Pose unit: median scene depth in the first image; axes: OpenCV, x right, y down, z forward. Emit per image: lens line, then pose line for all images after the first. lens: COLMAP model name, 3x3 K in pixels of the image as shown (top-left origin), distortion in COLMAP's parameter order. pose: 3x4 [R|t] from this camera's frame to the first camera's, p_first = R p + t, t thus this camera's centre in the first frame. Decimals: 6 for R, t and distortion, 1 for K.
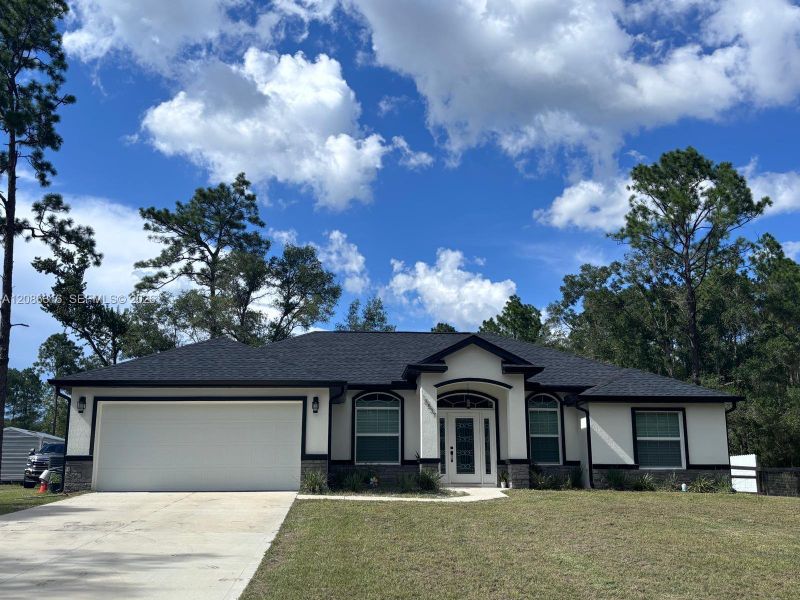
lens RADIAL K [[795.8, 0, 400.0], [0, 795.8, 300.0], [0, 0, 1]] dist [0.145925, -0.438729]
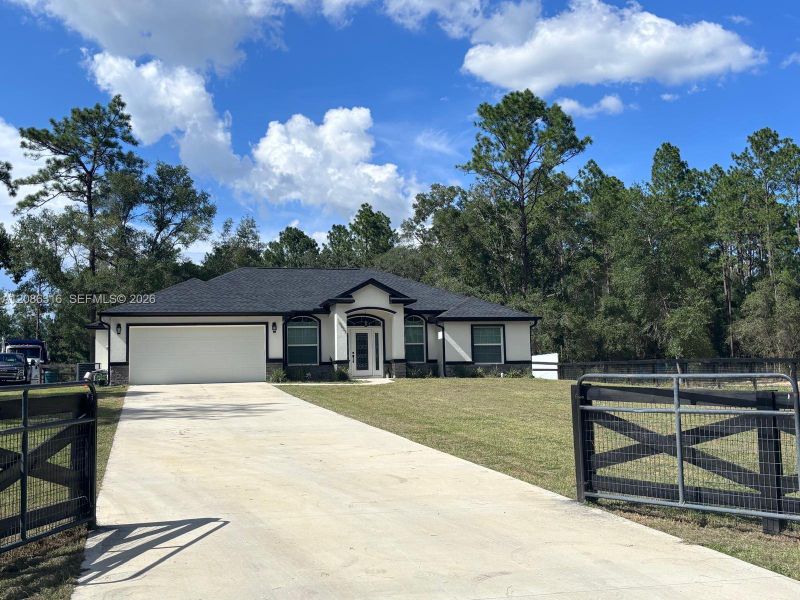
lens RADIAL K [[795.8, 0, 400.0], [0, 795.8, 300.0], [0, 0, 1]] dist [0.145925, -0.438729]
pose [[0.982333, -0.003260, 0.187113, -0.042545], [-0.018999, 0.992945, 0.117041, -0.029058], [-0.186174, -0.118528, 0.975341, -0.148203]]
